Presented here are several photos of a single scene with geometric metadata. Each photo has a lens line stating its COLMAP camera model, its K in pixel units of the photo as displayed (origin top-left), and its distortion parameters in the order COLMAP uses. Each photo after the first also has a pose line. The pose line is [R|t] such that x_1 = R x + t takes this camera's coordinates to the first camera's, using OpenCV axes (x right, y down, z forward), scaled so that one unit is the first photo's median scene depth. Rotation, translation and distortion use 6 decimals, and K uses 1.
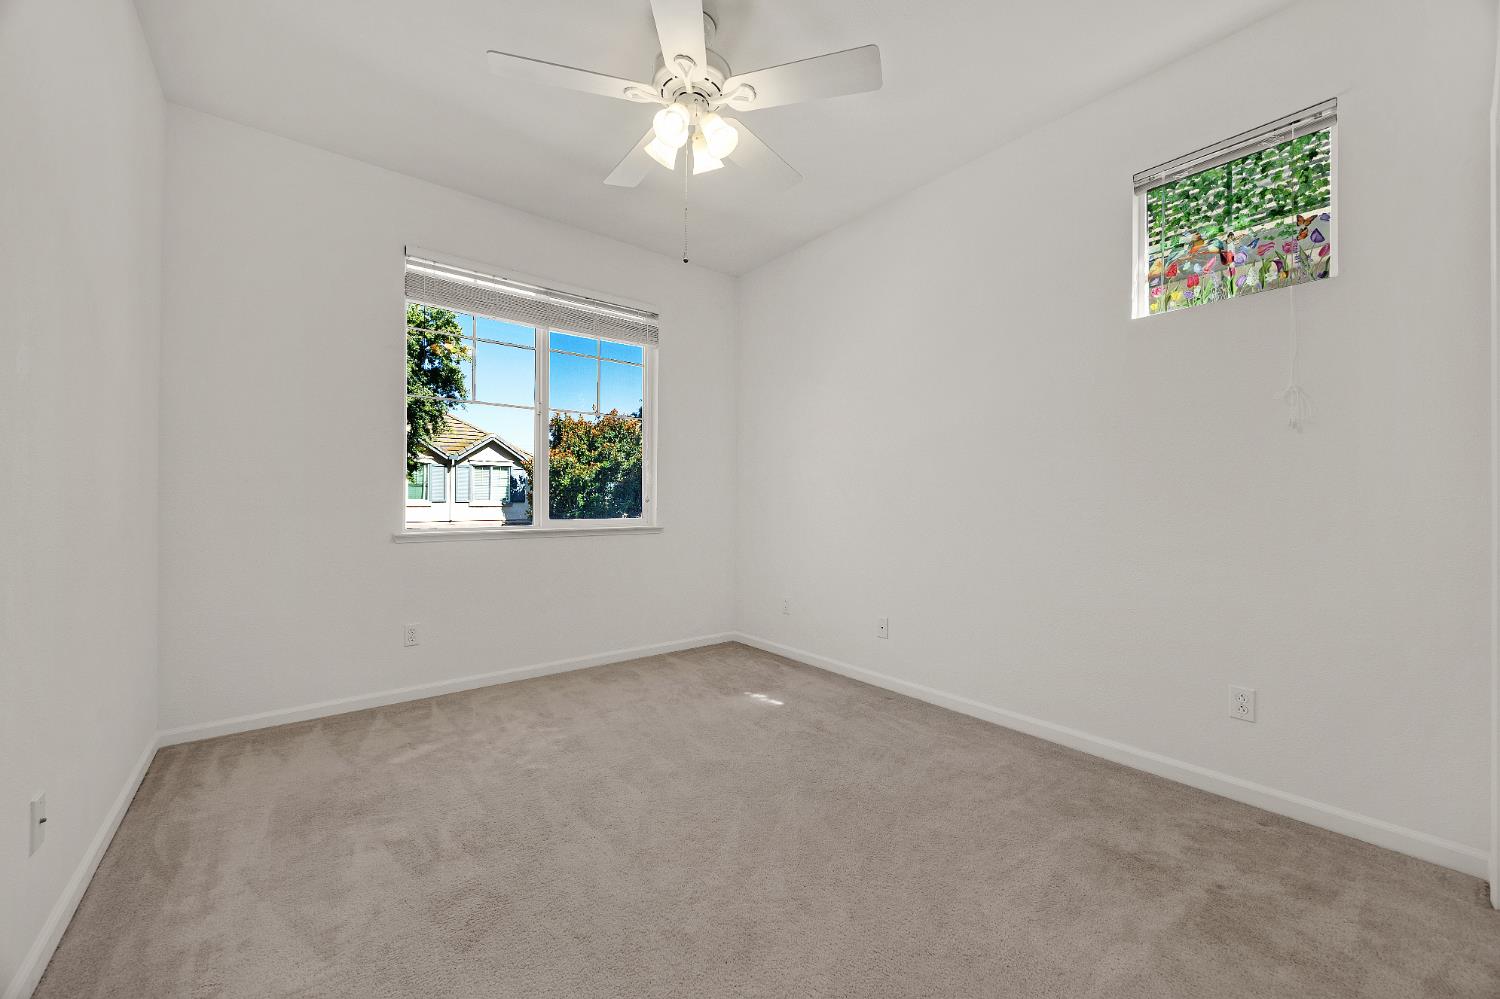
lens RADIAL K [[575.0, 0, 754.1], [0, 575.0, 498.5], [0, 0, 1]] dist [-0.001413, -0.000011]
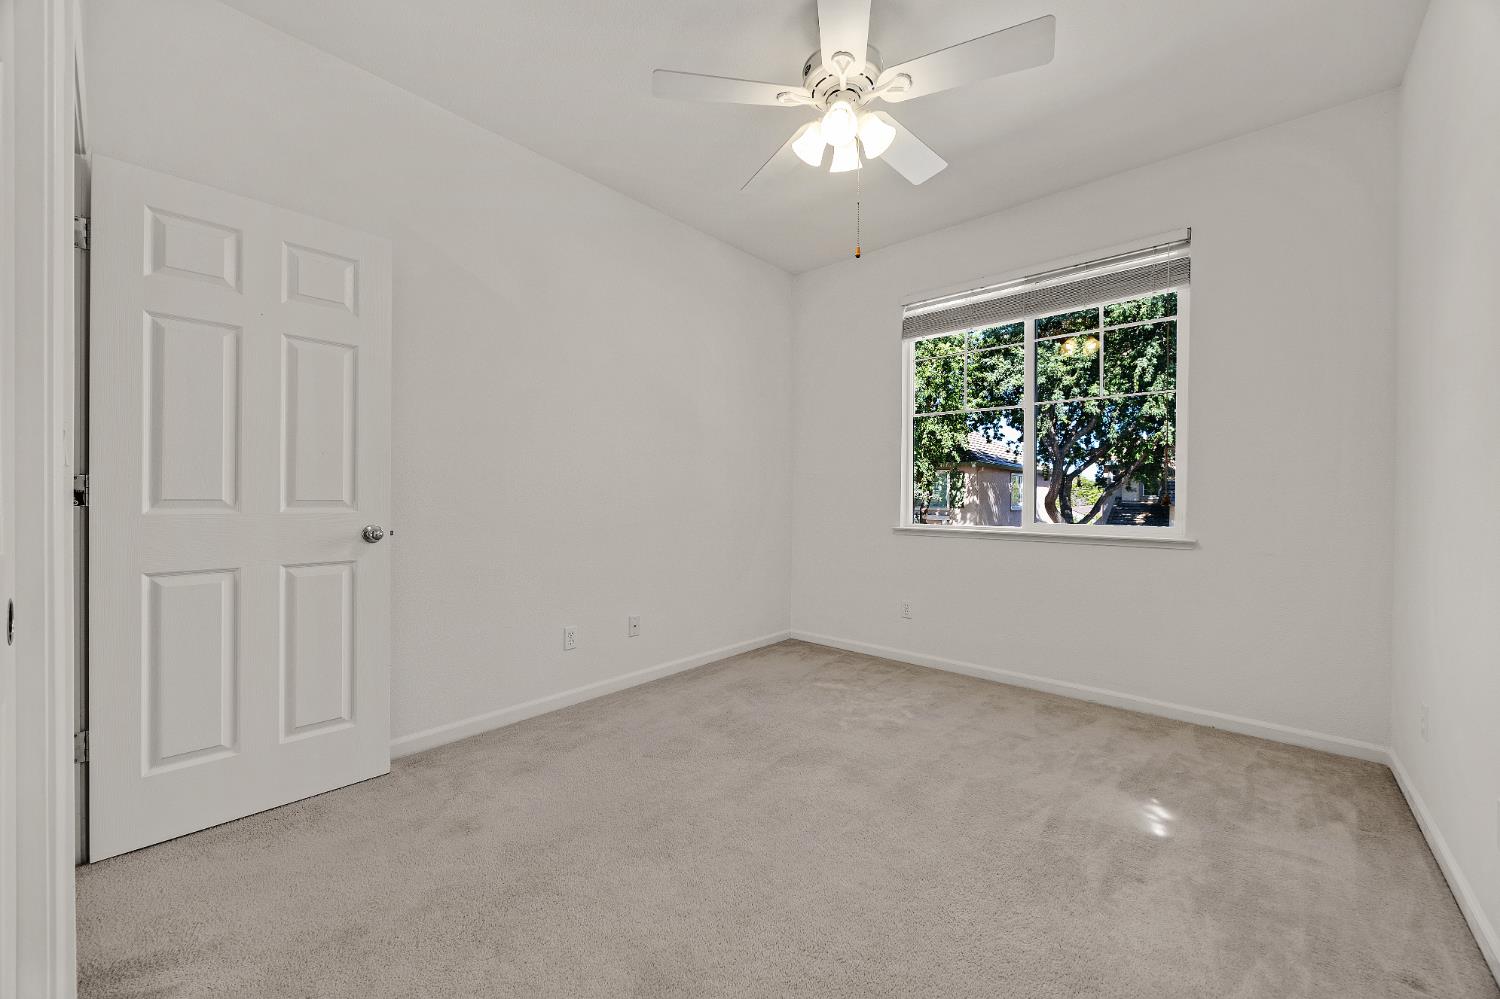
lens RADIAL K [[575.0, 0, 754.1], [0, 575.0, 498.5], [0, 0, 1]] dist [-0.001413, -0.000011]
pose [[0.160550, -0.001079, -0.987027, 0.617010], [-0.003800, 0.999991, -0.001711, 0.001743], [0.987020, 0.004025, 0.160545, 0.507607]]
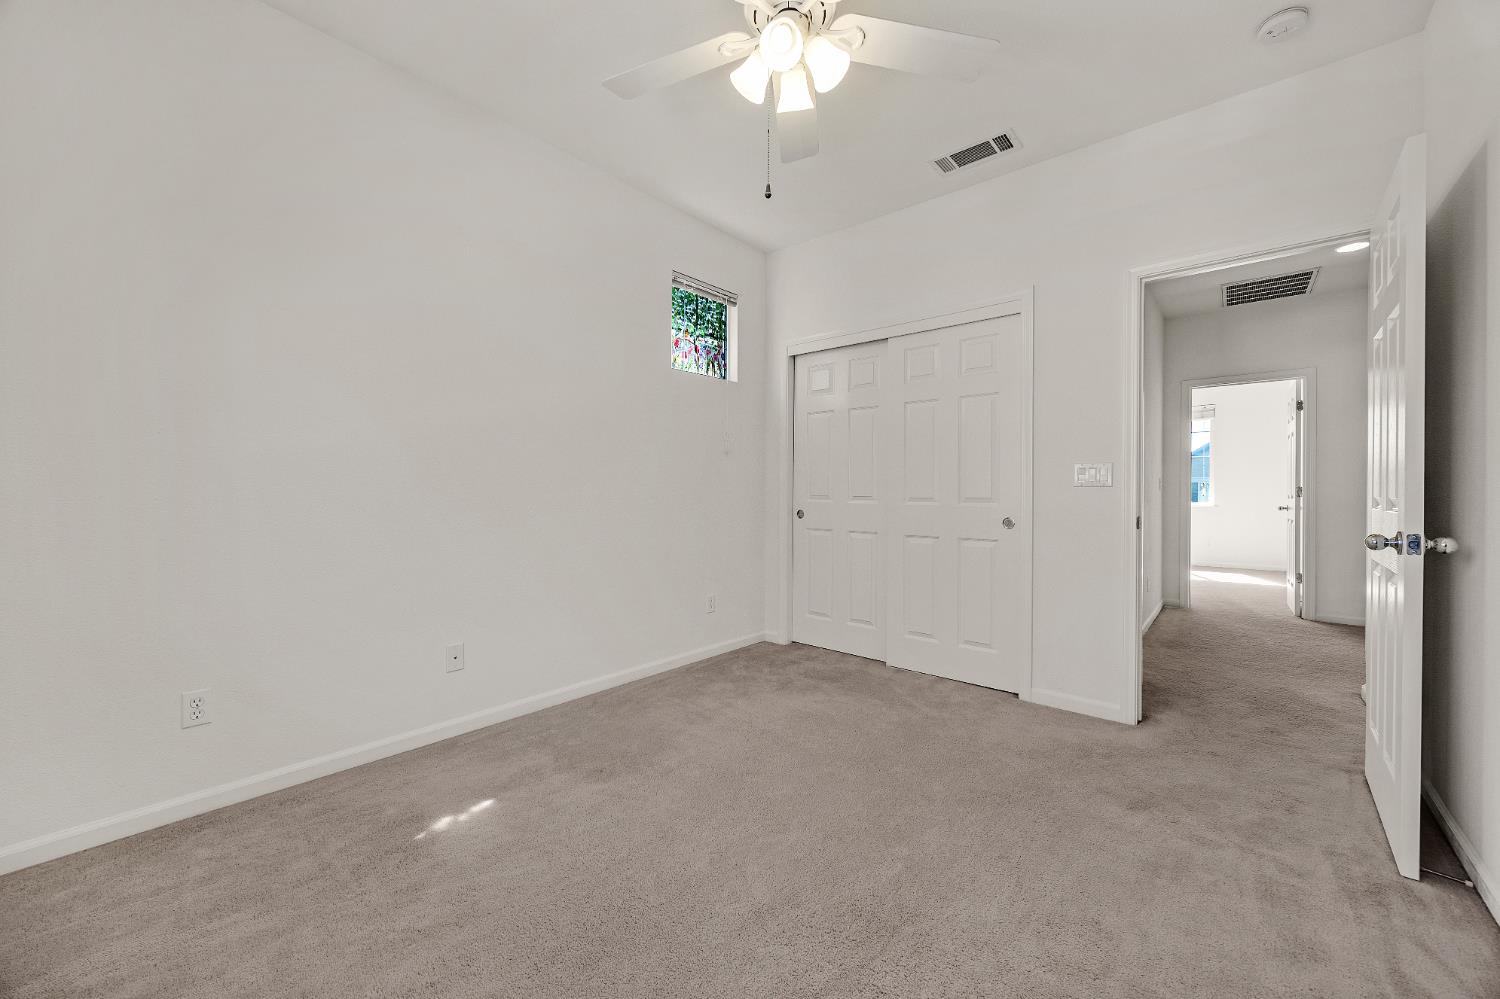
lens RADIAL K [[575.0, 0, 754.1], [0, 575.0, 498.5], [0, 0, 1]] dist [-0.001413, -0.000011]
pose [[-0.173232, -0.020118, 0.984676, -0.697473], [-0.000937, 0.999794, 0.020262, -0.006775], [-0.984881, 0.002588, -0.173215, 0.869491]]
